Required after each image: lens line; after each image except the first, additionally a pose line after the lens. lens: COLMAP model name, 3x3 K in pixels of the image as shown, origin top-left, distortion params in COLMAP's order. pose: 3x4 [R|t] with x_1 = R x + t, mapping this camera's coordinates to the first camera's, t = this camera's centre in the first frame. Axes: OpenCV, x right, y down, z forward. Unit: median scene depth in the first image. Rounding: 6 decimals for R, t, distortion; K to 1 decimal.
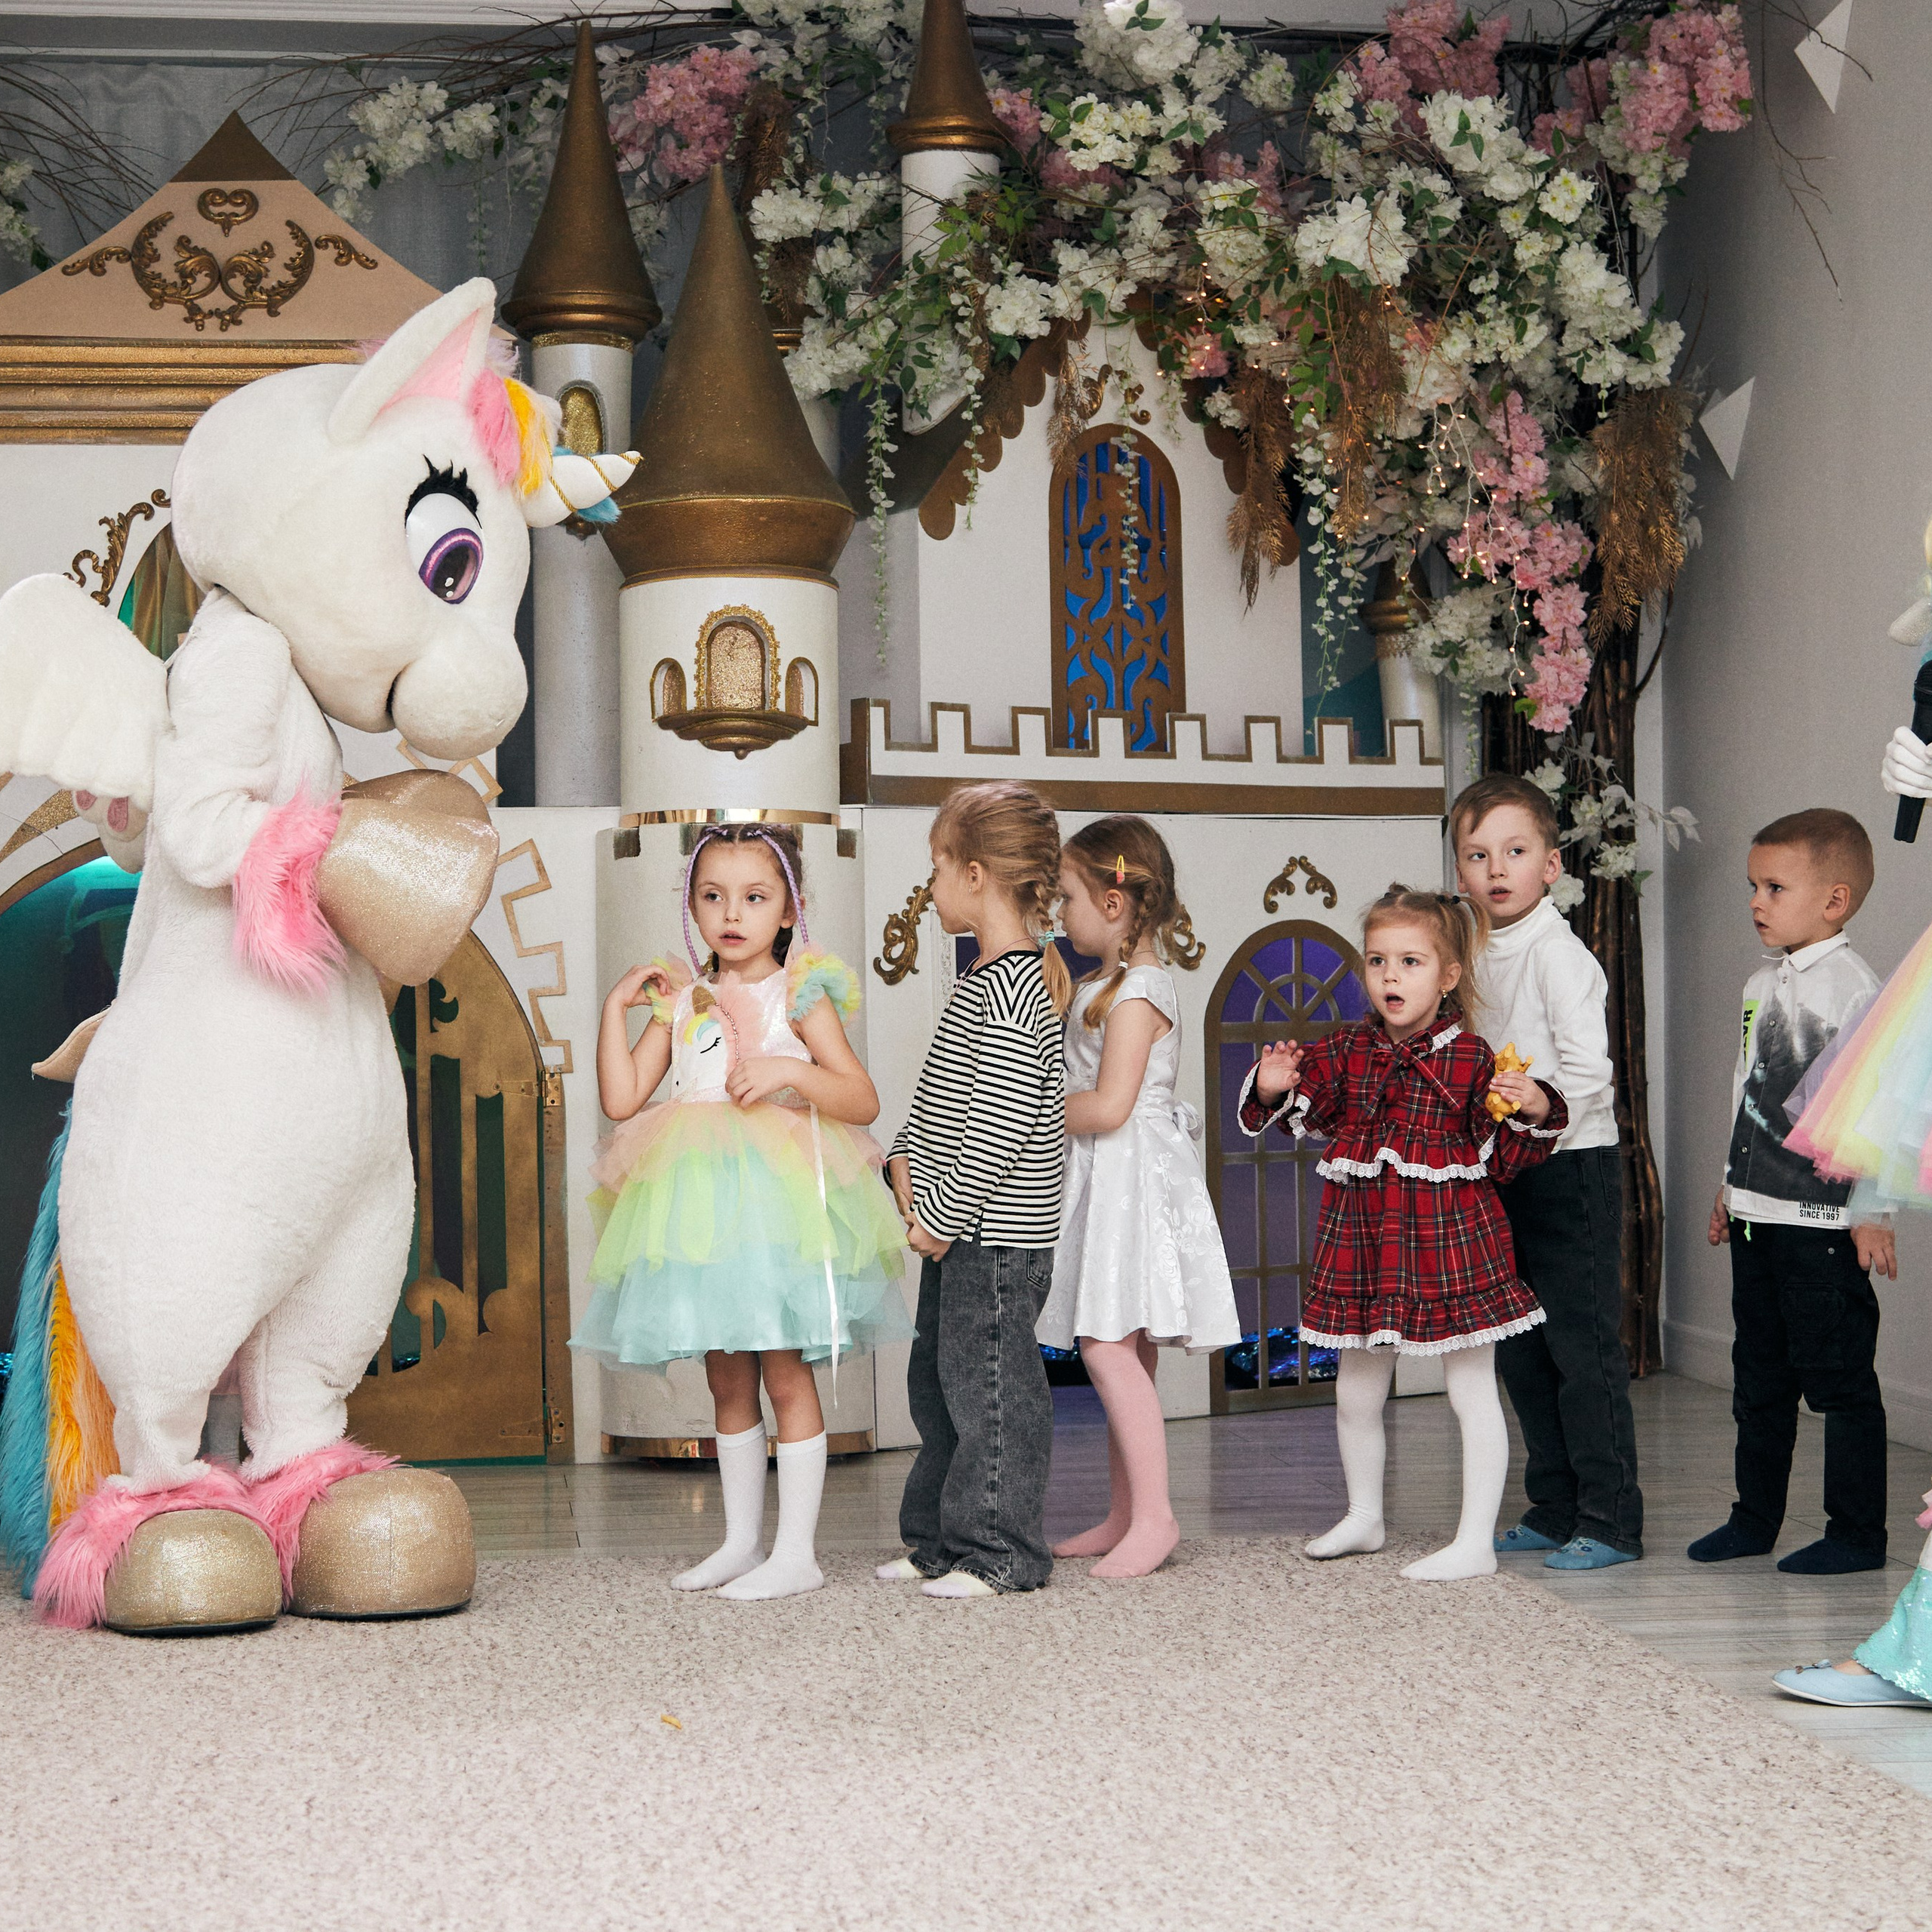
lens RADIAL K [[4078.3, 0, 956.0], [0, 4078.3, 858.3], [0, 0, 1]] dist [-0.057123, 0.000000]
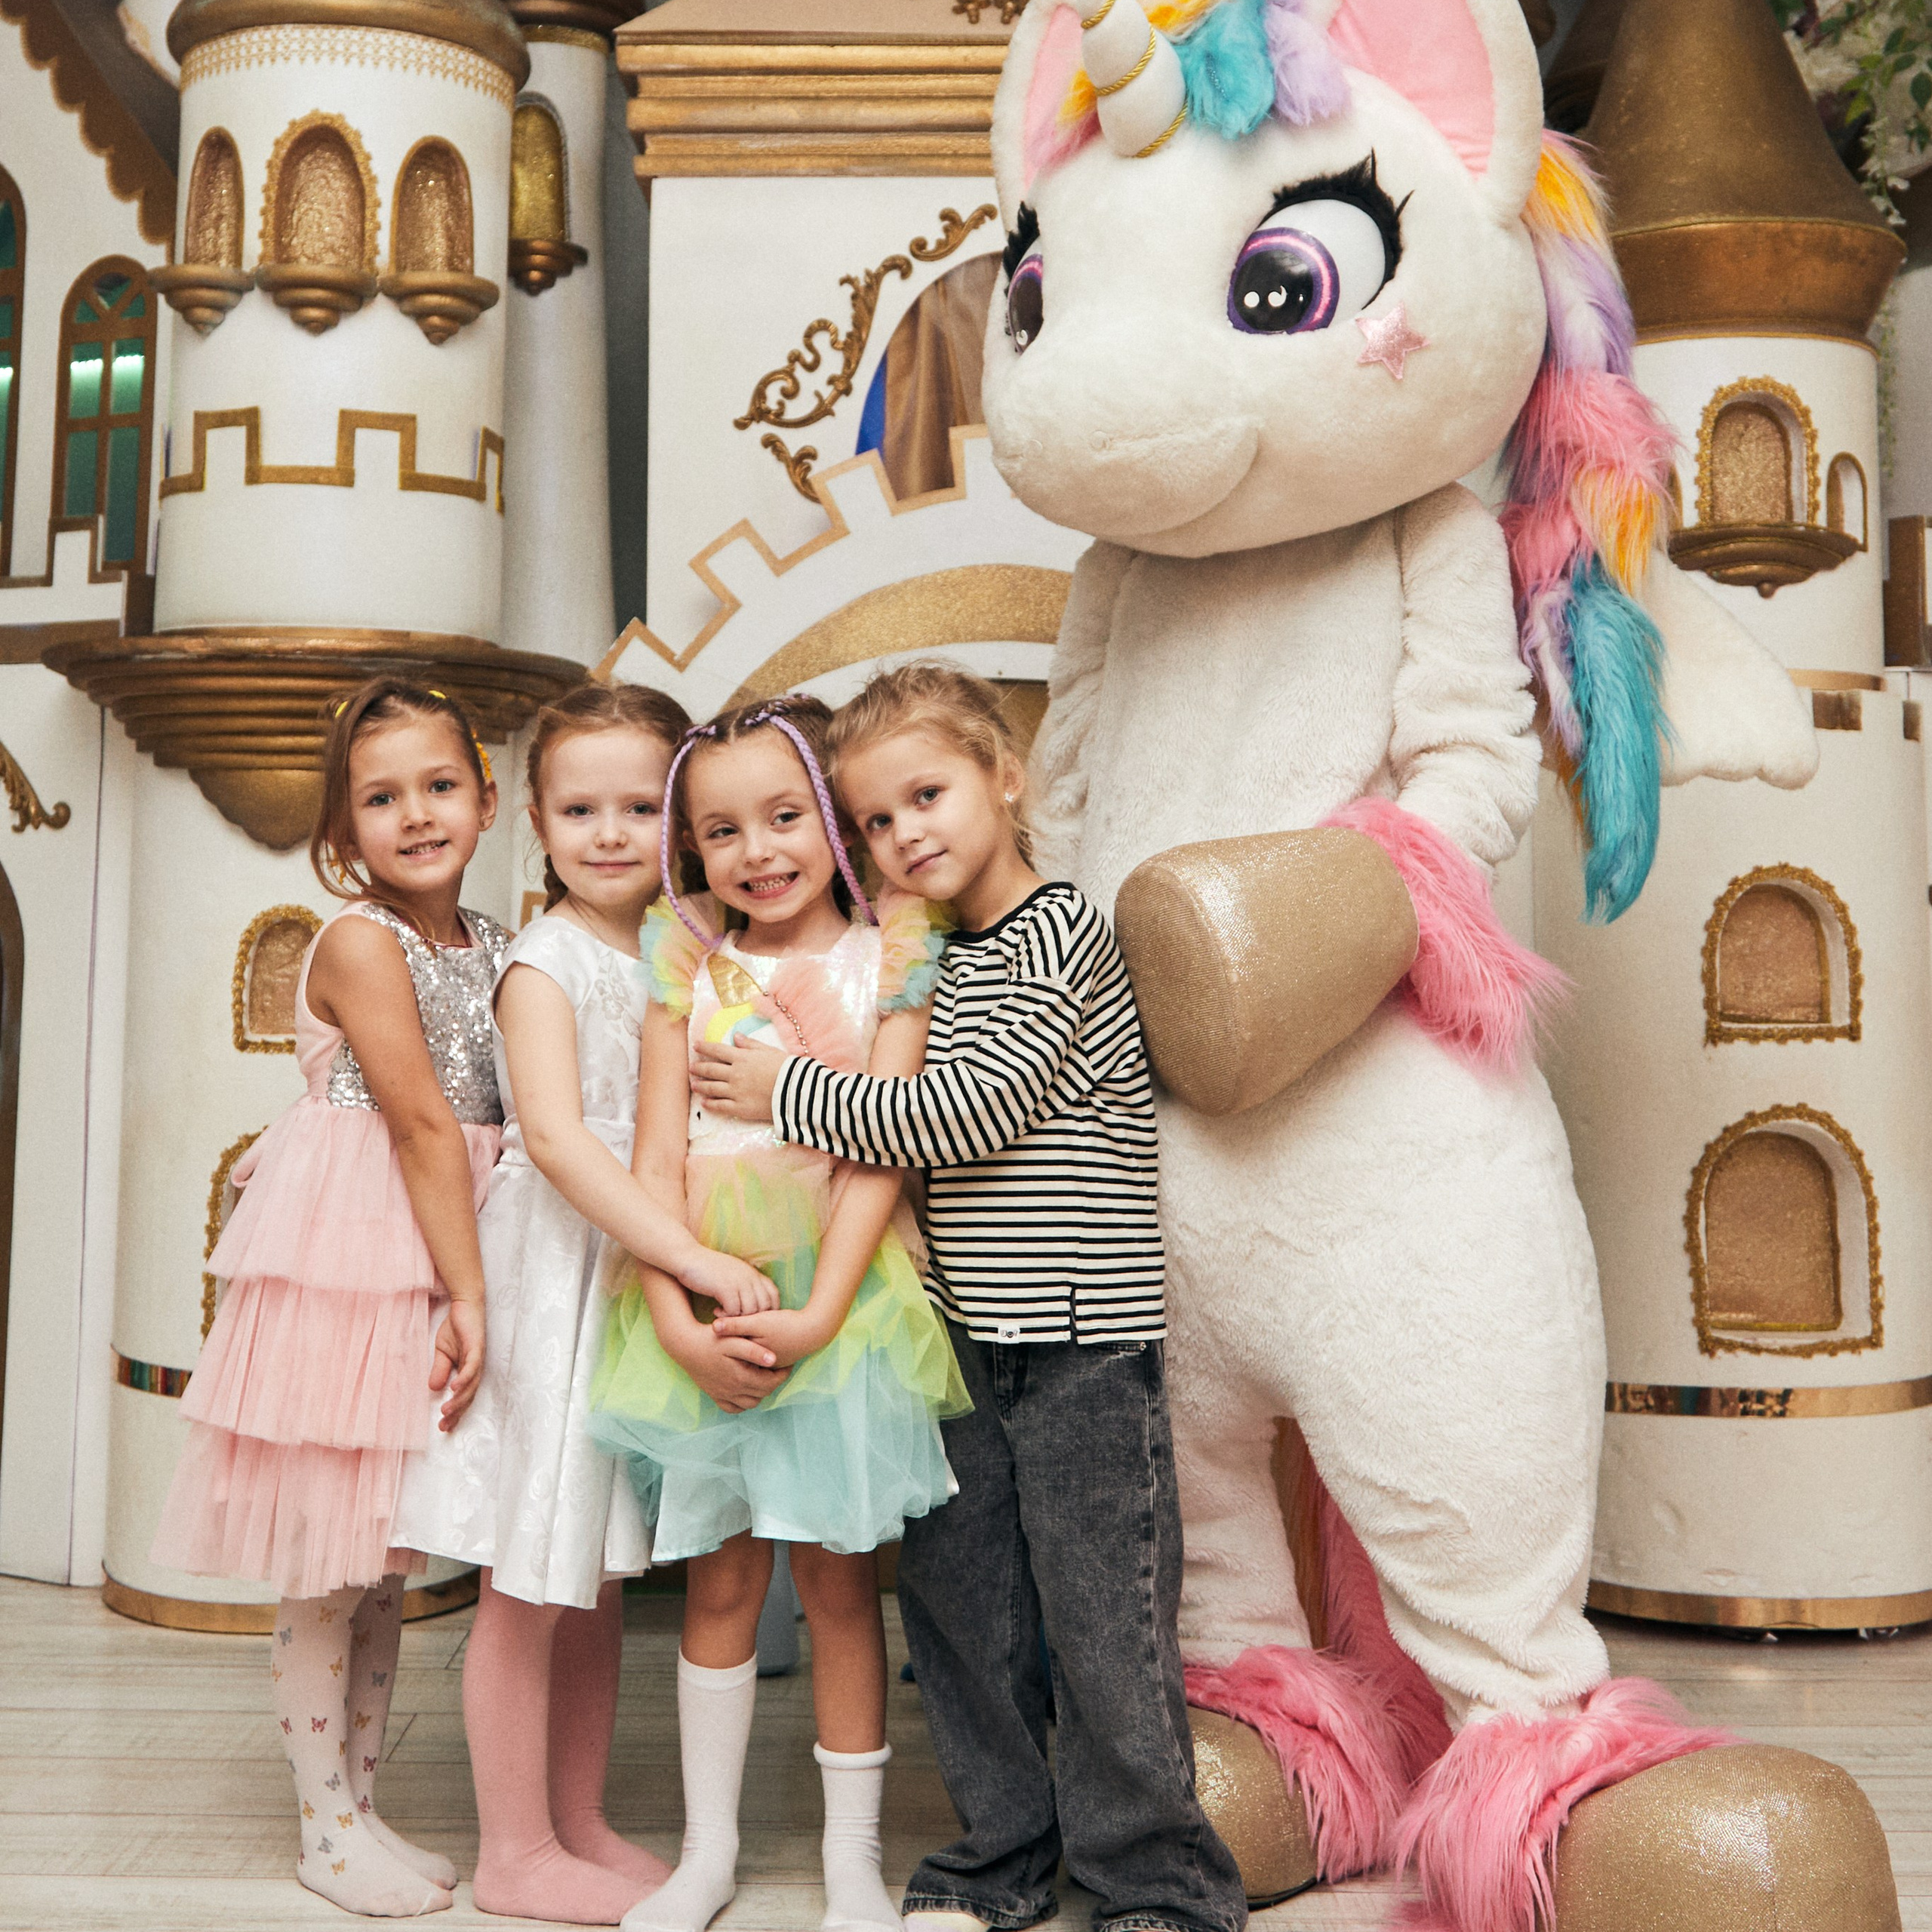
lens RADIAL K [[3224.0, 0, 903.0], [0, 3224.0, 698.0], [0, 0, 1]] dist [0.024826, 0.000000]
pose [[0.991227, 0.005529, -0.132053, -0.117203], [-0.008246, 0.999765, -0.020032, 0.004582], [0.131911, 0.020945, 0.991040, 0.407059]]
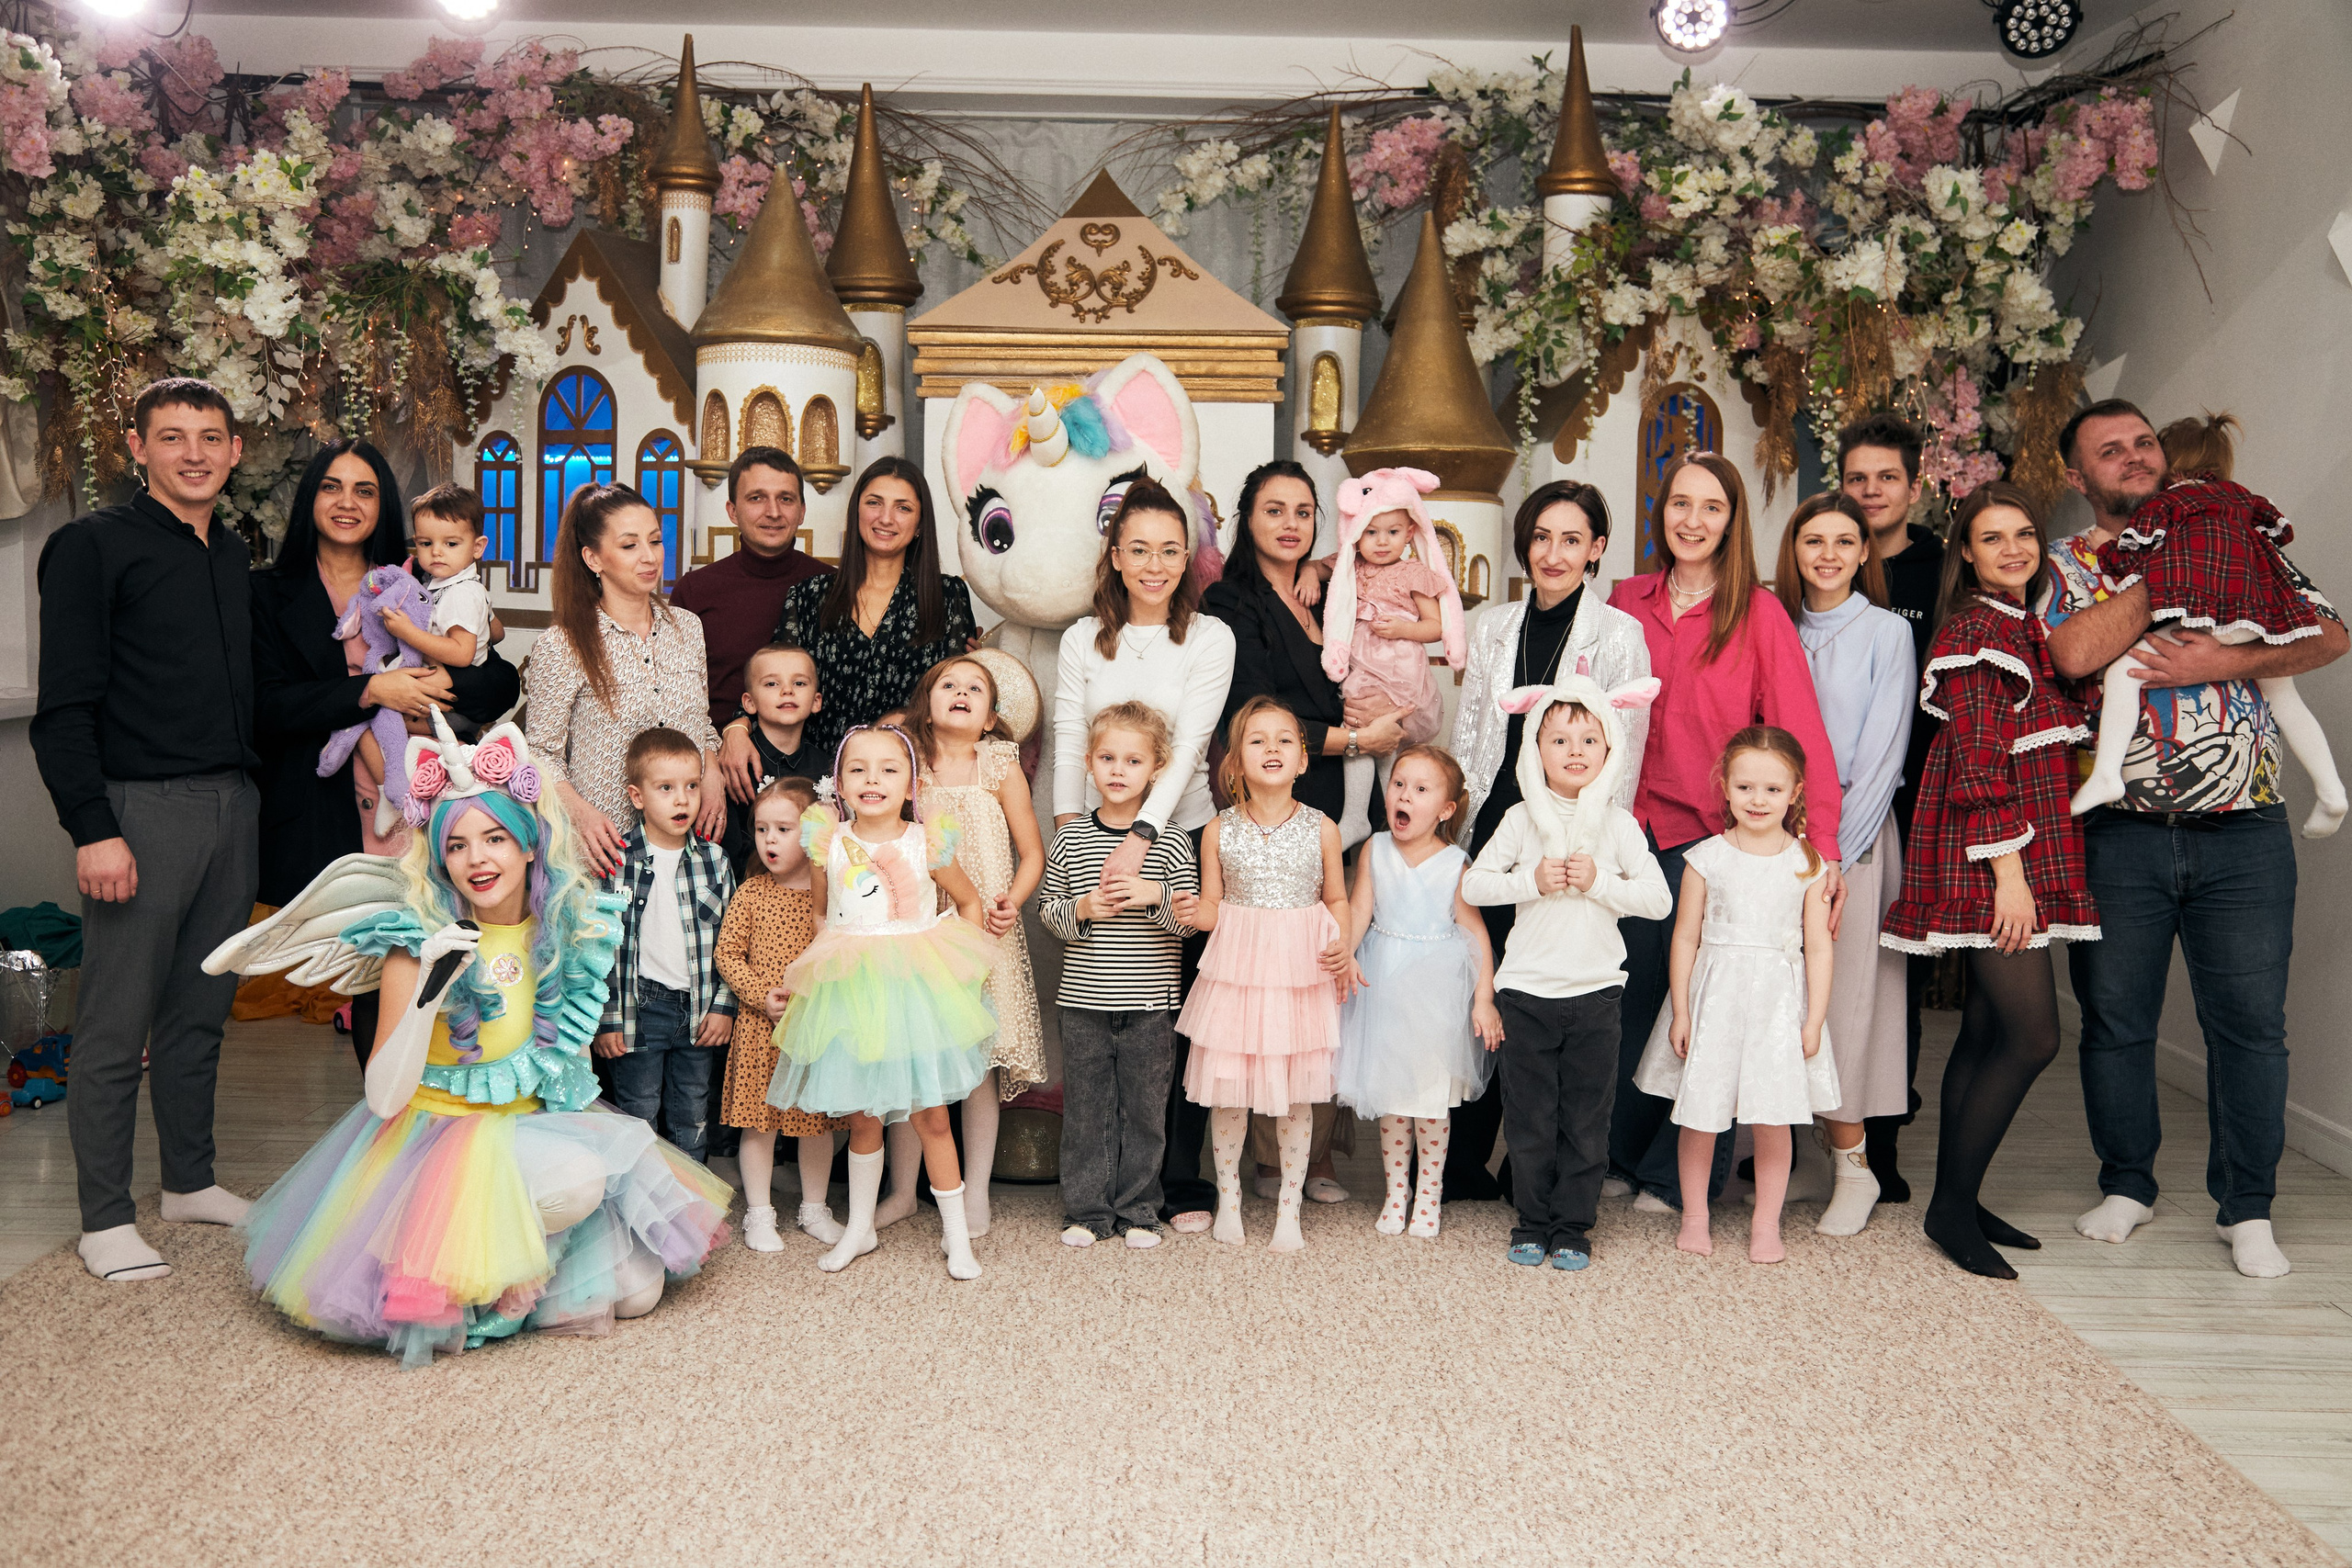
lens RADIAL K [[2306.7, 0, 1191.5], [0, 2306.7, 801.7], [0, 0, 1]] dist [-0.003244, 0.000000]
pose [[0.993462, 0.032401, -0.109465, -0.044437], [-0.017758, 0.991067, 0.132181, -0.065398], [0.112770, -0.129373, 0.985163, 0.131120]]
